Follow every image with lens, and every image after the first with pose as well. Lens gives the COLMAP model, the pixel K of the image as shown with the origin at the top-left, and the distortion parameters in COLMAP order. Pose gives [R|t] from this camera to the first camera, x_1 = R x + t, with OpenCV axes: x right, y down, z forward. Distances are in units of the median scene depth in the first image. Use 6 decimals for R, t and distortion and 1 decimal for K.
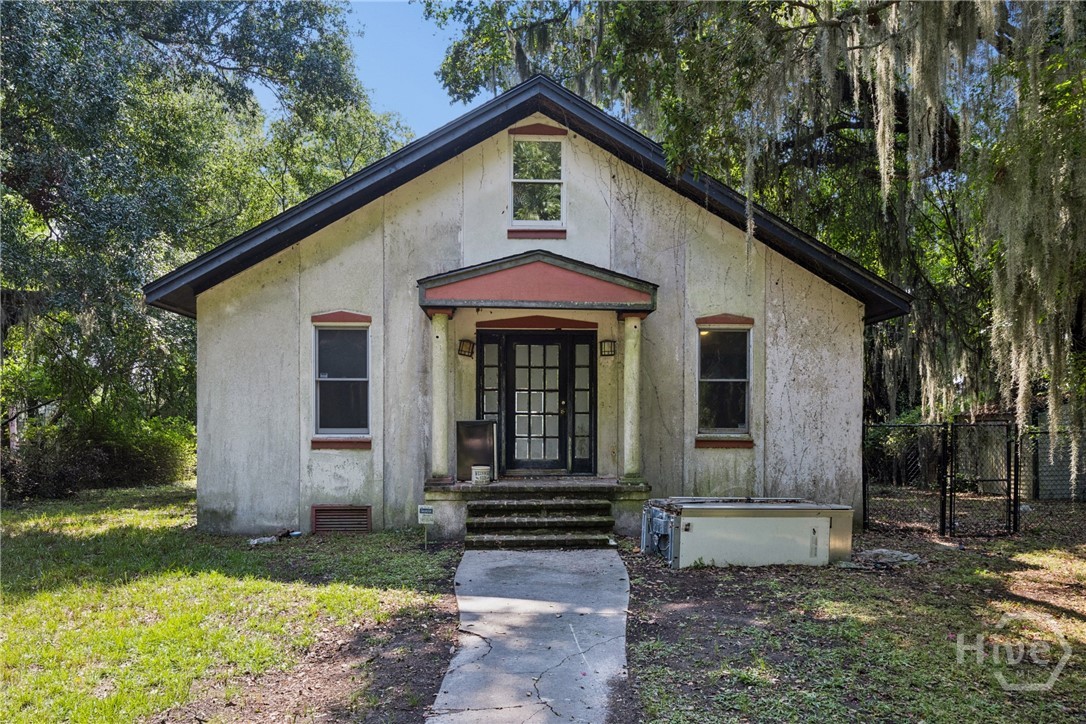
lens RADIAL K [[769.2, 0, 525.8], [0, 769.2, 418.6], [0, 0, 1]] dist [0.004492, 0.001604]
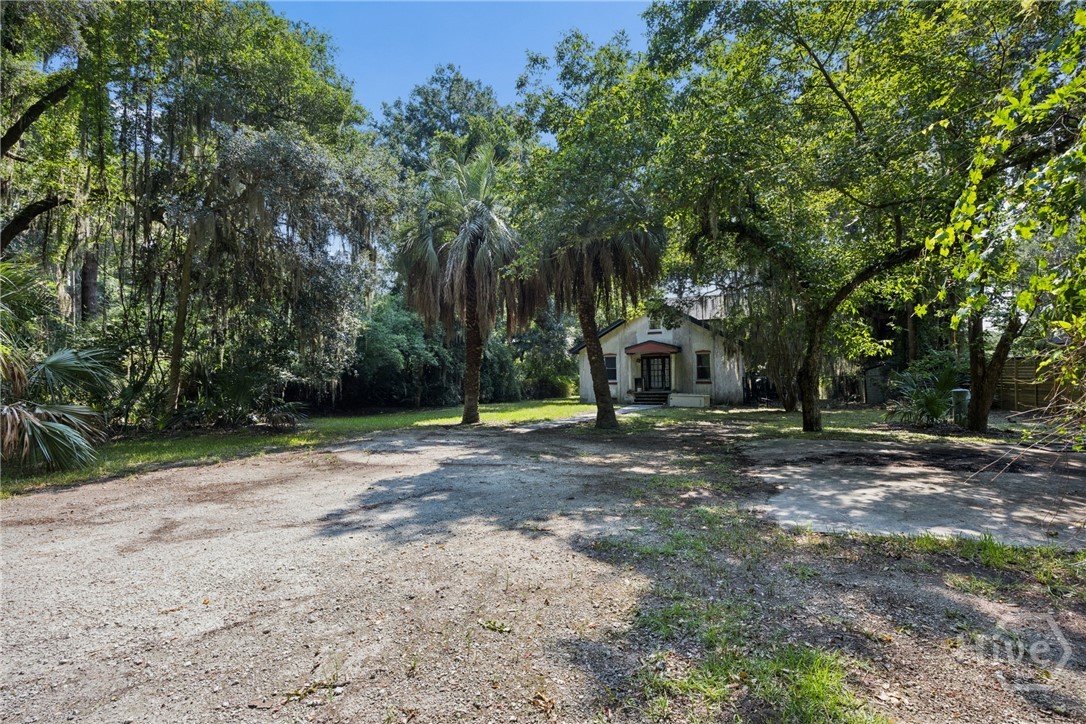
lens RADIAL K [[491.4, 0, 546.4], [0, 491.4, 358.4], [0, 0, 1]] dist [-0.001521, -0.000022]
pose [[0.908261, -0.027455, -0.417503, 0.590725], [0.018158, 0.999491, -0.026225, -0.041063], [0.418010, 0.016239, 0.908297, -1.666665]]
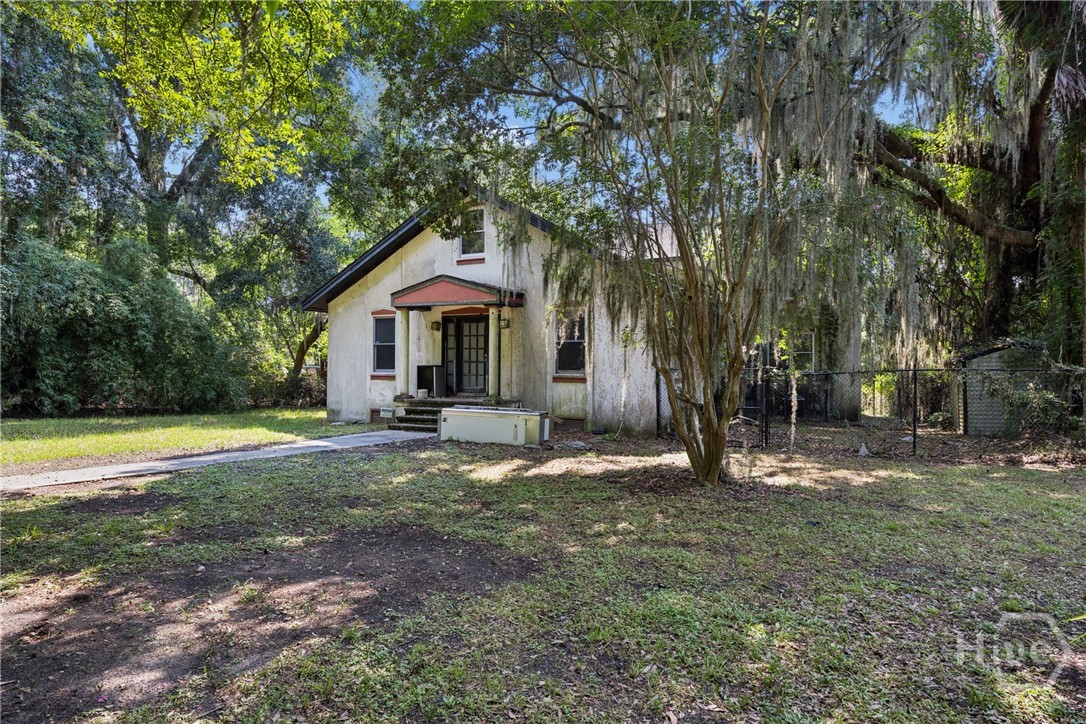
lens RADIAL K [[622.7, 0, 543.4], [0, 622.7, 361.2], [0, 0, 1]] dist [-0.038881, -0.001185]
pose [[0.892608, -0.000175, -0.450833, 0.818055], [-0.001444, 0.999994, -0.003248, -0.002962], [0.450831, 0.003550, 0.892602, -0.215429]]
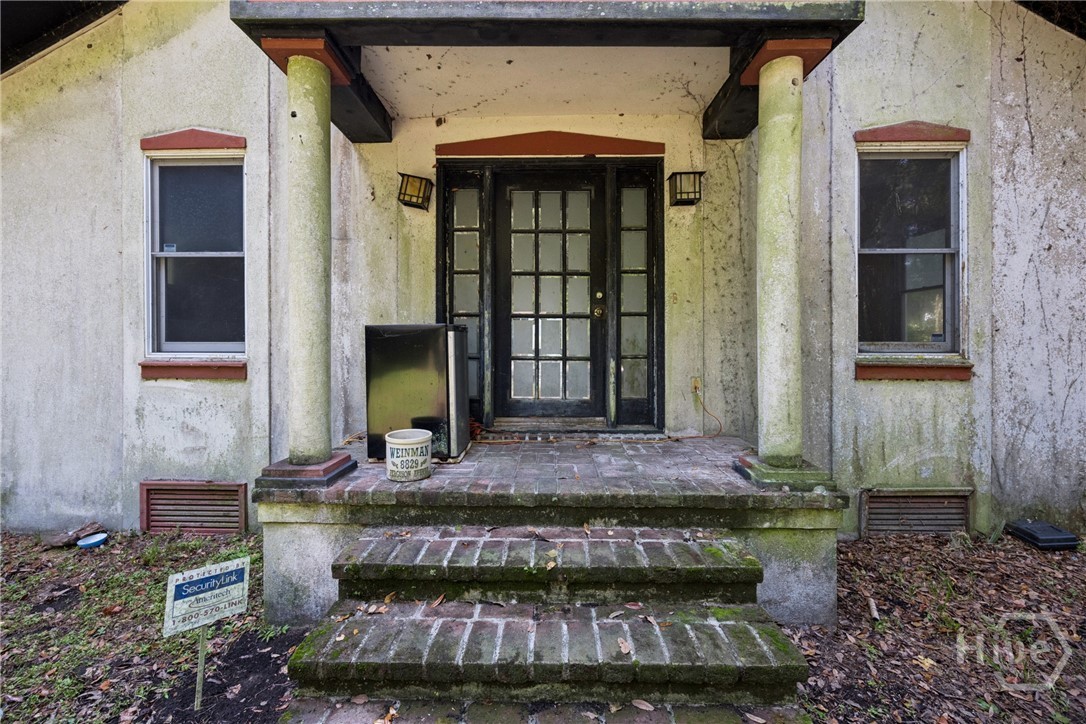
lens RADIAL K [[415.7, 0, 528.1], [0, 415.7, 360.1], [0, 0, 1]] dist [-0.002616, 0.000384]
pose [[0.997166, 0.000610, -0.075232, 0.021376], [-0.000201, 0.999985, 0.005445, 0.023718], [0.075234, -0.005414, 0.997151, 0.710863]]
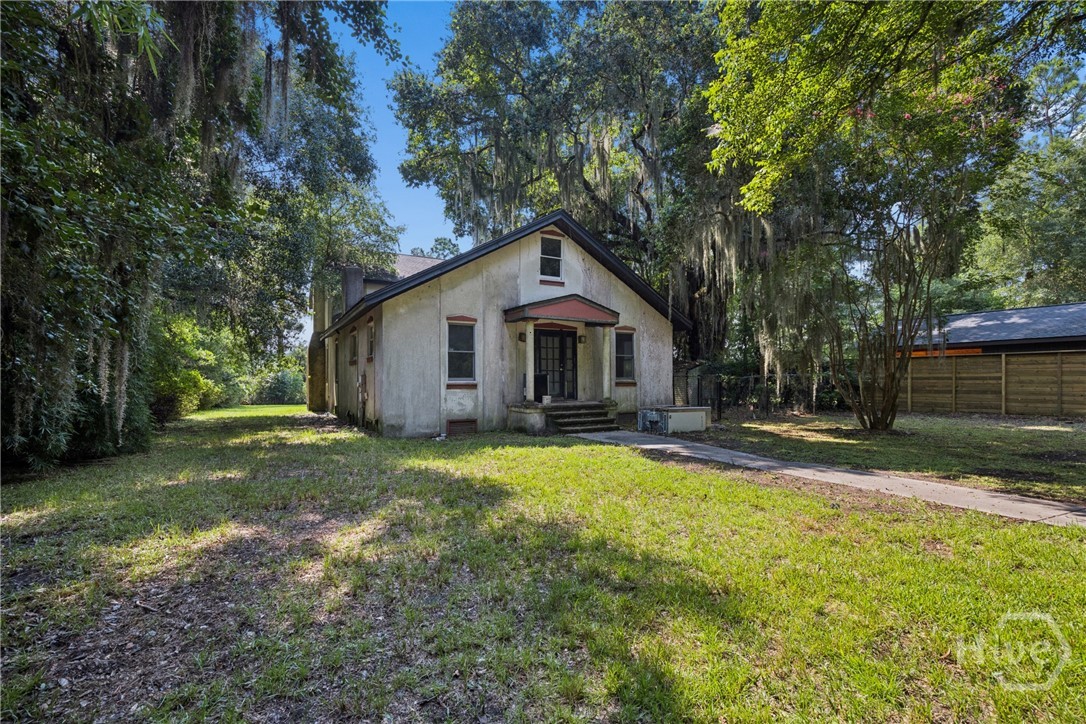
lens RADIAL K [[468.3, 0, 542.7], [0, 468.3, 362.0], [0, 0, 1]] dist [0.001142, 0.000010]
pose [[0.899308, 0.011852, 0.437156, -0.554073], [-0.000410, 0.999655, -0.026260, 0.004014], [-0.437316, 0.023437, 0.899002, -0.110674]]
